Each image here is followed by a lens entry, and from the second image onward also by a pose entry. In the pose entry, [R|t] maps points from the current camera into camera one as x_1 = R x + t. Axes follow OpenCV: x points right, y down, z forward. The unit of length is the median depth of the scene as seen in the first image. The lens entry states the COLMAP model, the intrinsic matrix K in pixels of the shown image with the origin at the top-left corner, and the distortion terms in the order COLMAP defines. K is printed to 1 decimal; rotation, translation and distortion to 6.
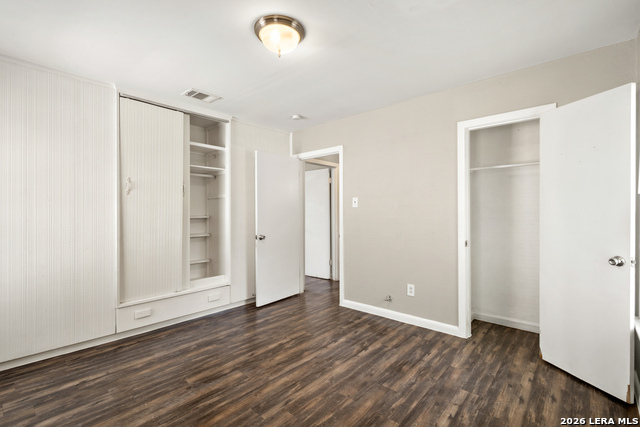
lens RADIAL K [[295.0, 0, 321.3], [0, 295.0, 213.9], [0, 0, 1]] dist [0.005101, 0.000077]
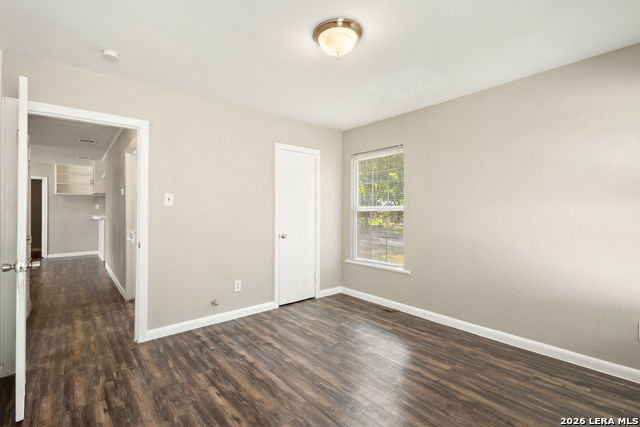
lens RADIAL K [[295.0, 0, 319.4], [0, 295.0, 210.5], [0, 0, 1]] dist [0.005101, 0.000077]
pose [[0.143432, 0.004705, 0.989649, -0.884093], [0.006482, 0.999963, -0.005694, -0.004006], [-0.989639, 0.007232, 0.143397, 0.700965]]
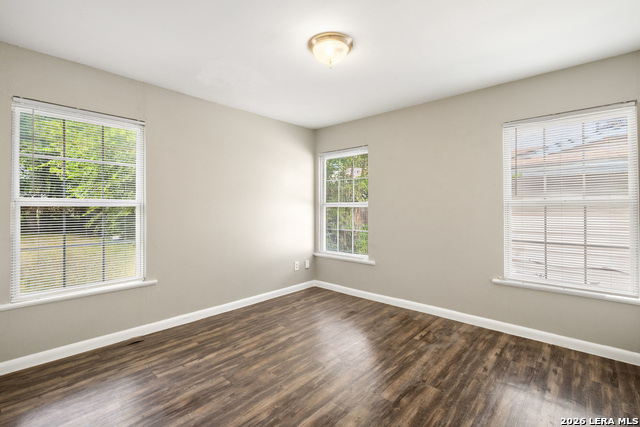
lens RADIAL K [[295.0, 0, 317.1], [0, 295.0, 210.3], [0, 0, 1]] dist [0.005101, 0.000077]
pose [[-0.999904, 0.001850, 0.013730, -0.079822], [0.002048, 0.999894, 0.014414, -0.006957], [-0.013702, 0.014441, -0.999802, 1.615606]]
